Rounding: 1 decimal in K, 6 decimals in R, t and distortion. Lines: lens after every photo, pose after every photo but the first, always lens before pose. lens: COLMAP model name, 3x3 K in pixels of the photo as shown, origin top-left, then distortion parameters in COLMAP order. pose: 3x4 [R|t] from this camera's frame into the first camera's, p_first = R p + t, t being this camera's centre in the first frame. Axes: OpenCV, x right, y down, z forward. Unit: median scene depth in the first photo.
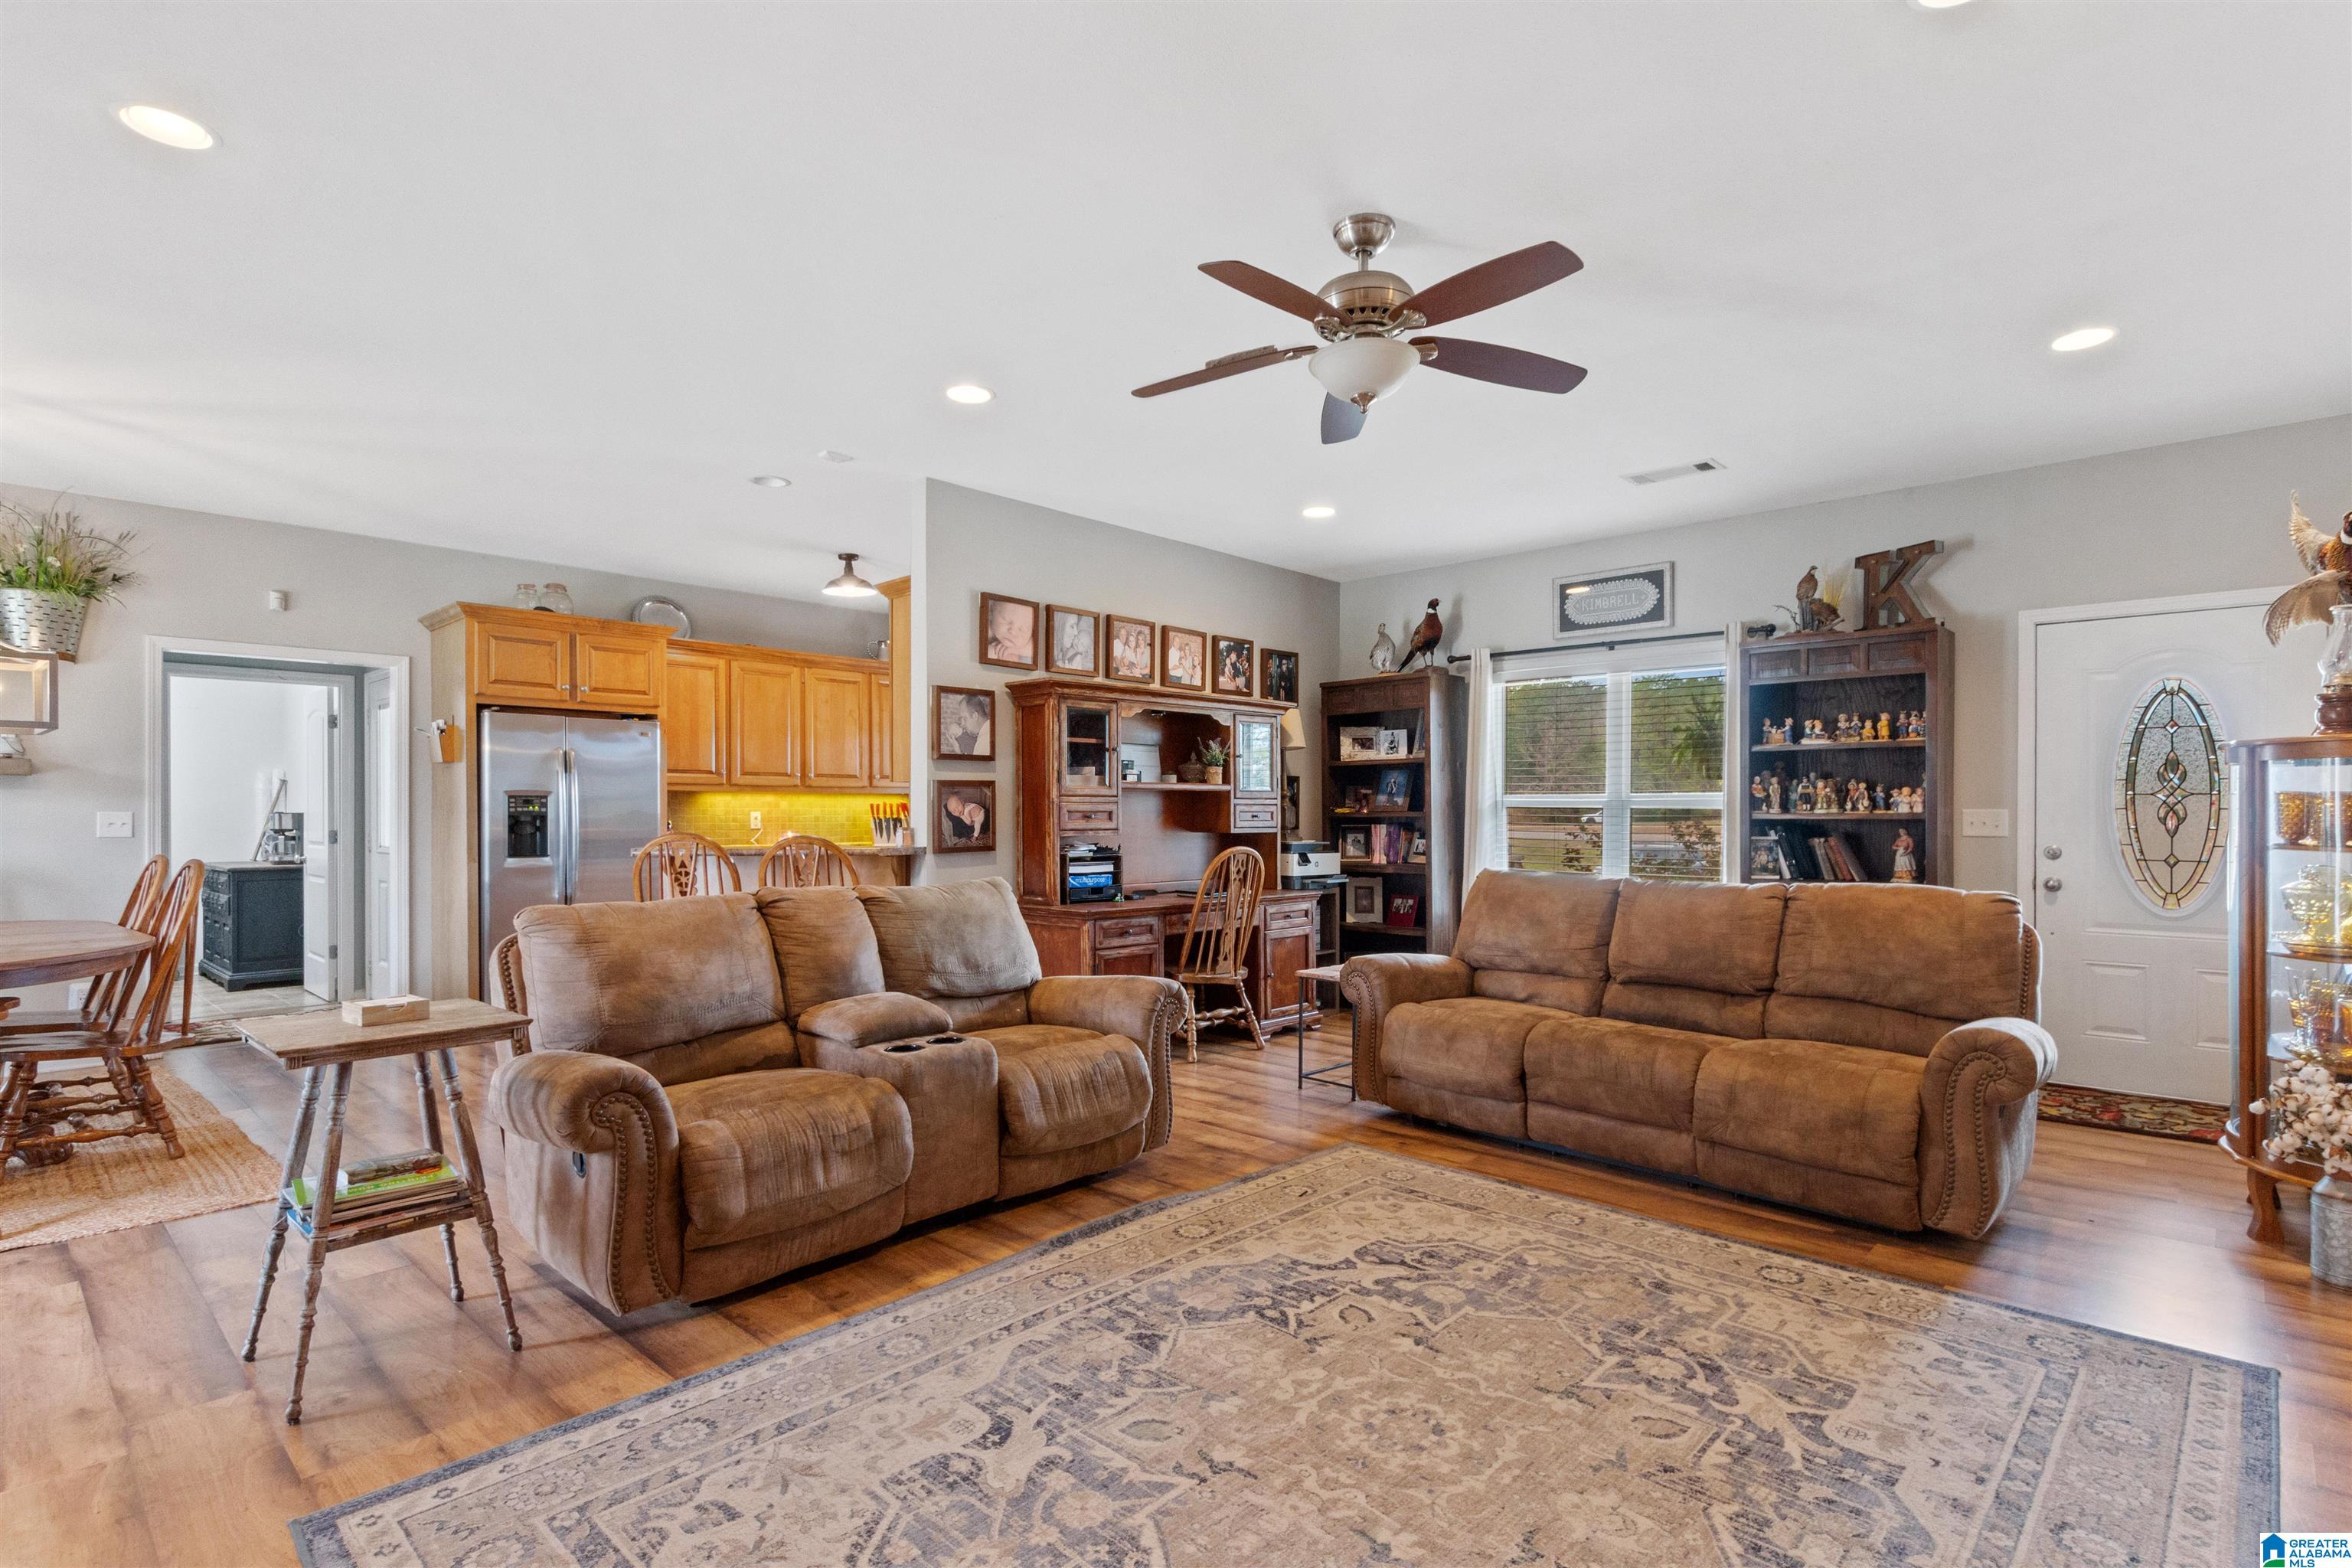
lens RADIAL K [[1130.5, 0, 1182.3], [0, 1130.5, 816.6], [0, 0, 1]] dist [0.004918, -0.000811]
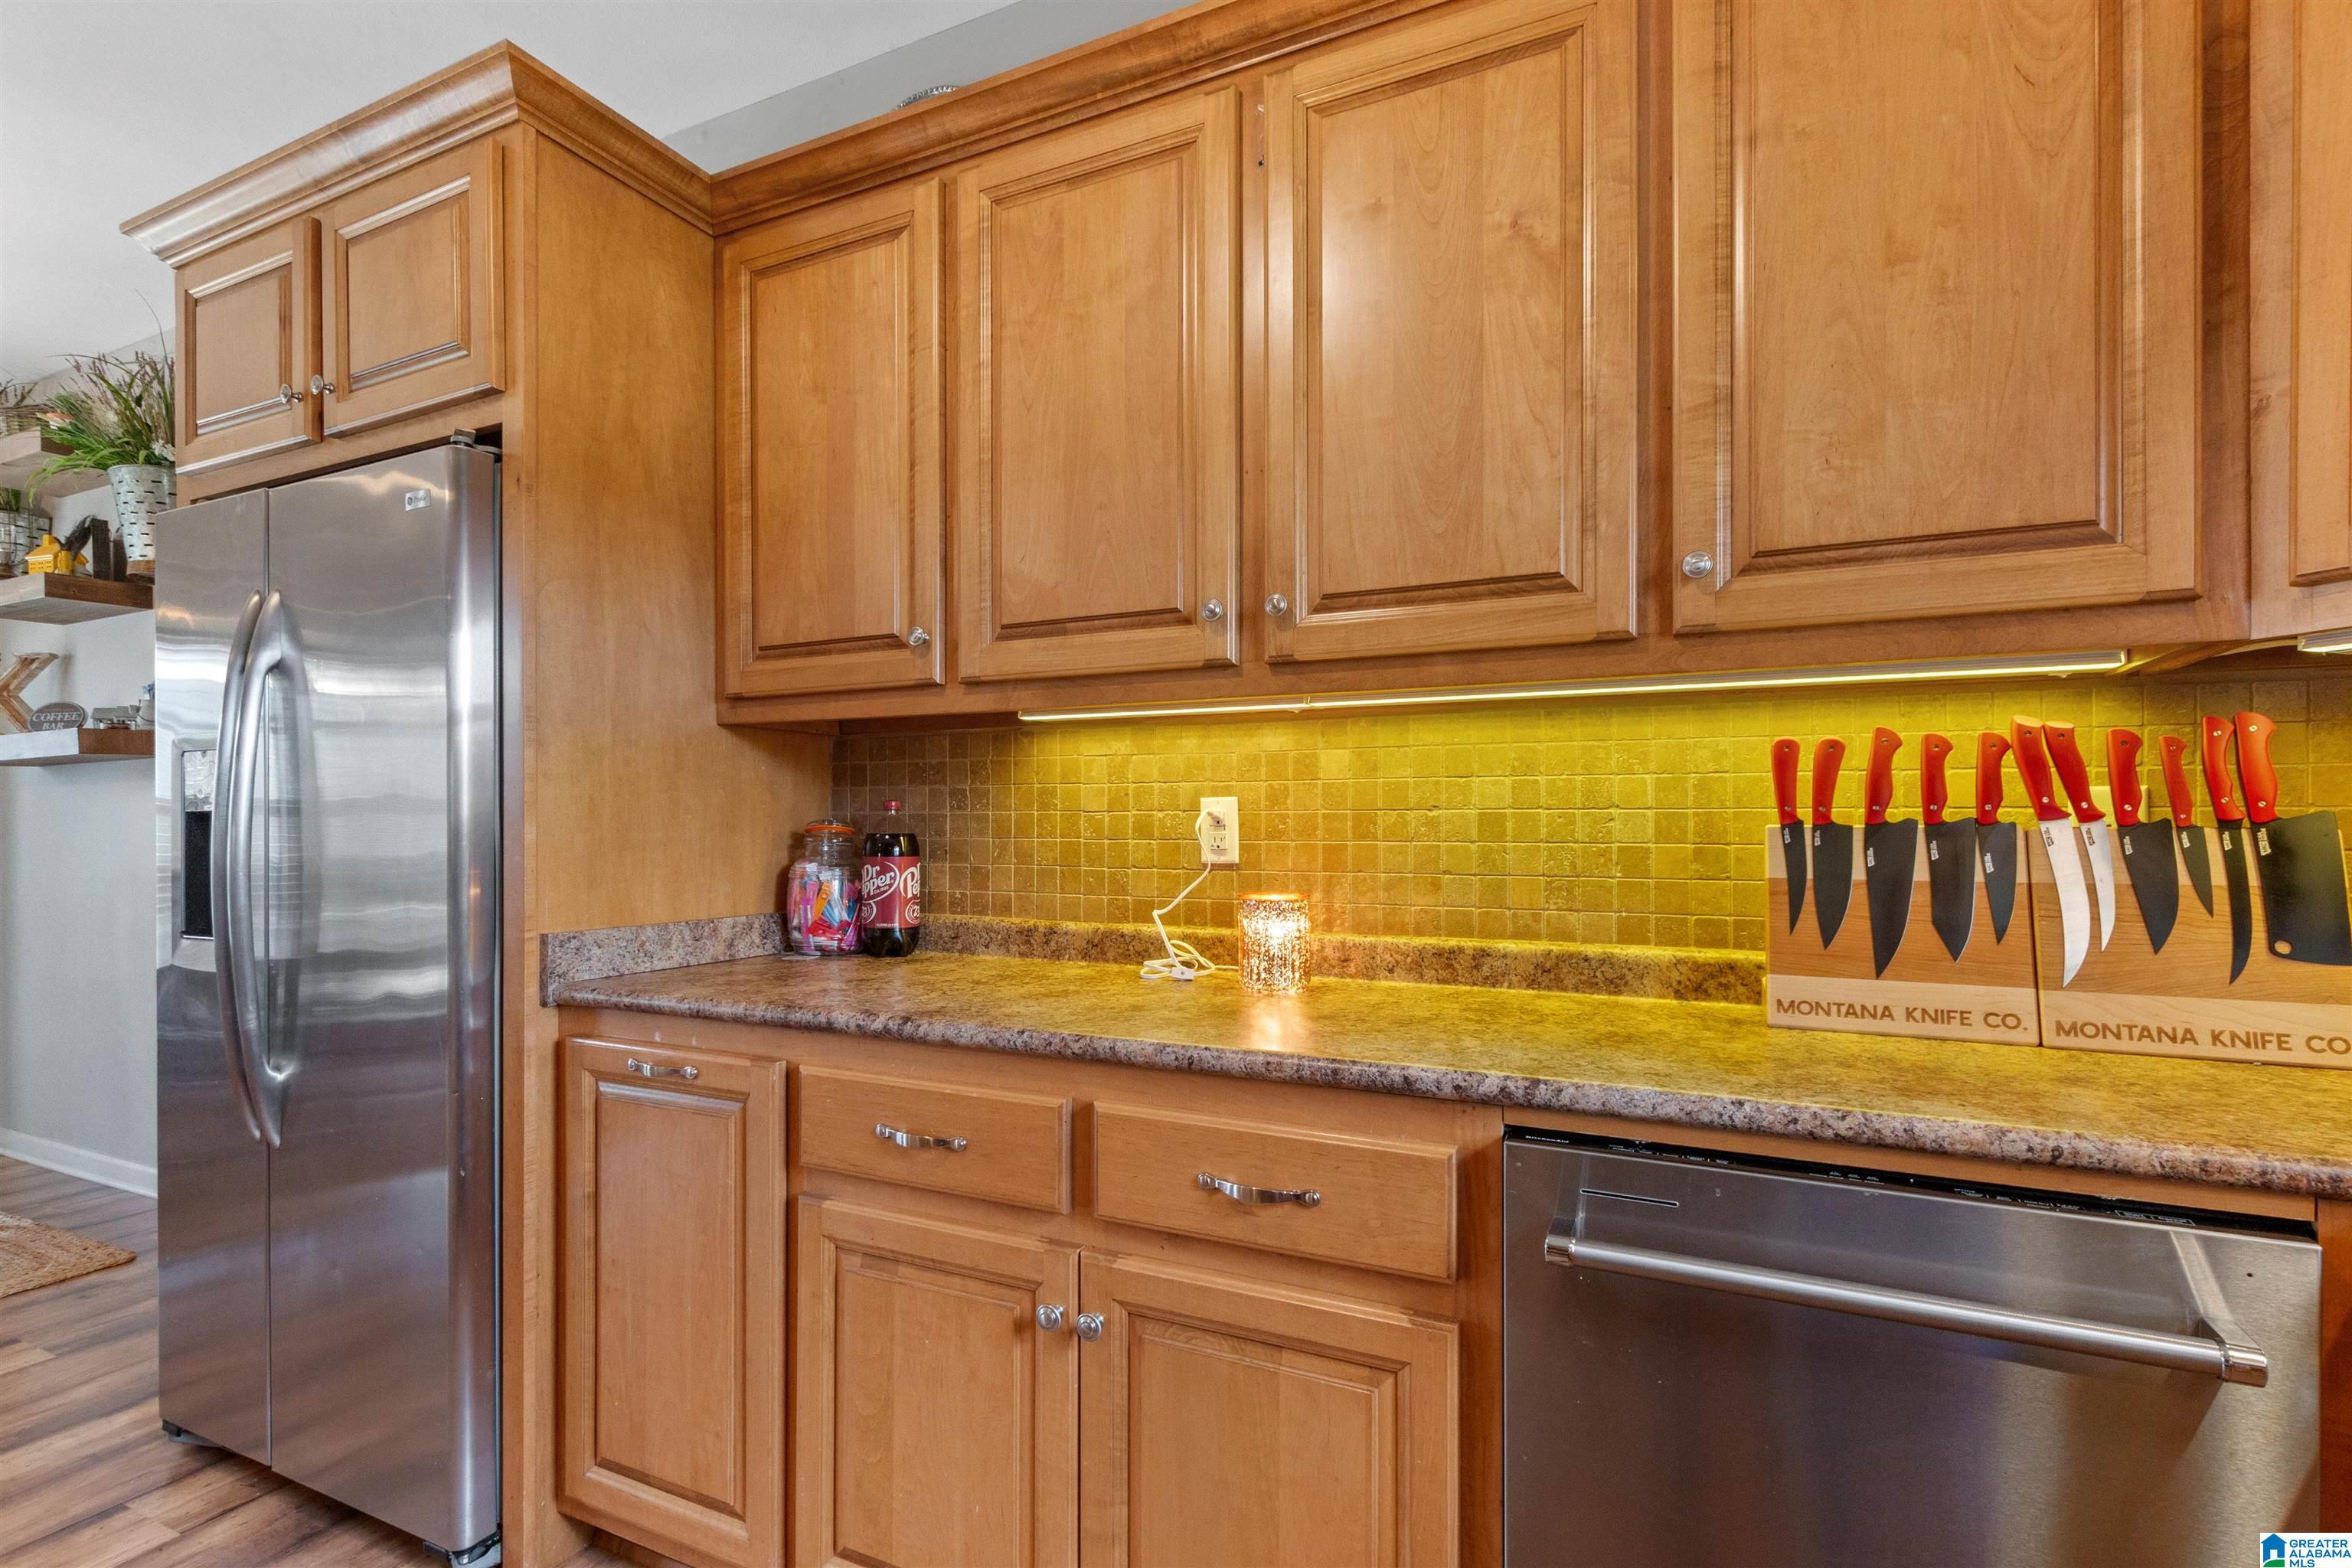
lens RADIAL K [[1130.5, 0, 1177.1], [0, 1130.5, 805.8], [0, 0, 1]] dist [0.004918, -0.000811]
pose [[0.306547, -0.014359, -0.951747, -0.179837], [-0.002108, 0.999874, -0.015764, 0.002045], [0.951853, 0.006838, 0.306478, 1.120180]]
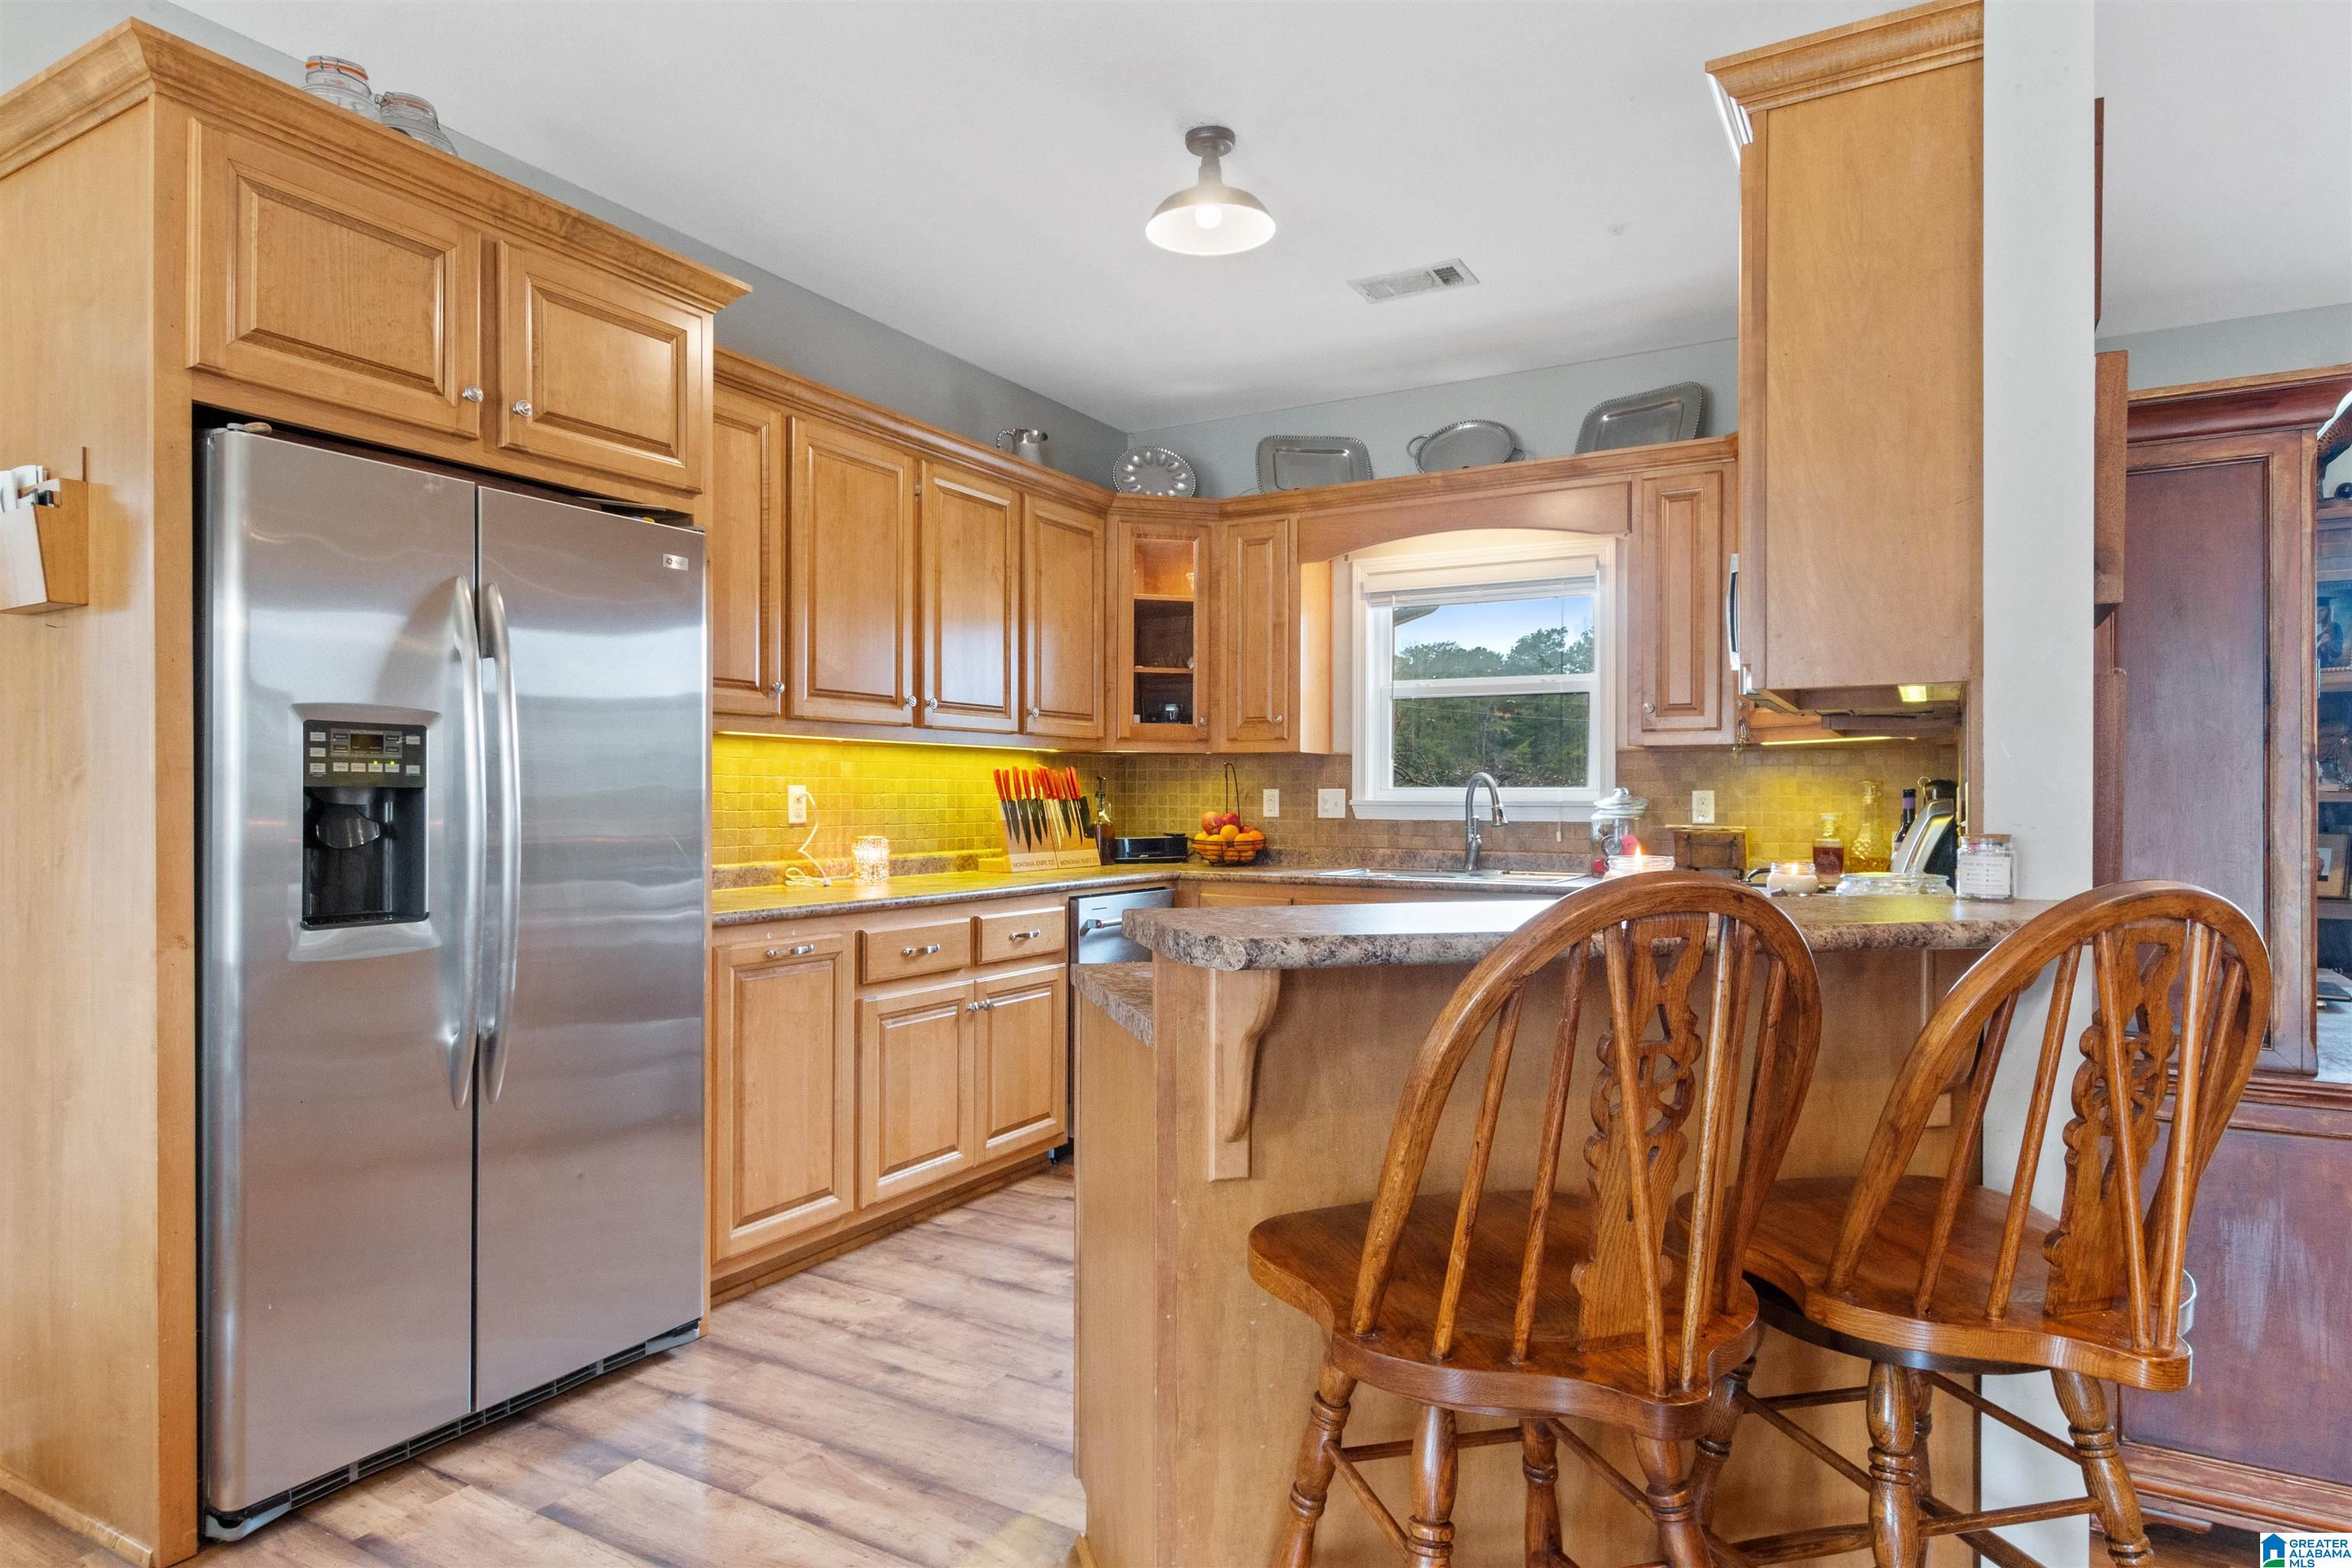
lens RADIAL K [[1310.7, 0, 1162.0], [0, 1310.7, 791.4], [0, 0, 1]] dist [0.005078, -0.000928]
pose [[0.972273, 0.004348, 0.233808, -0.438739], [-0.002650, 0.999968, -0.007574, 0.001870], [-0.233834, 0.006744, 0.972253, 0.586611]]
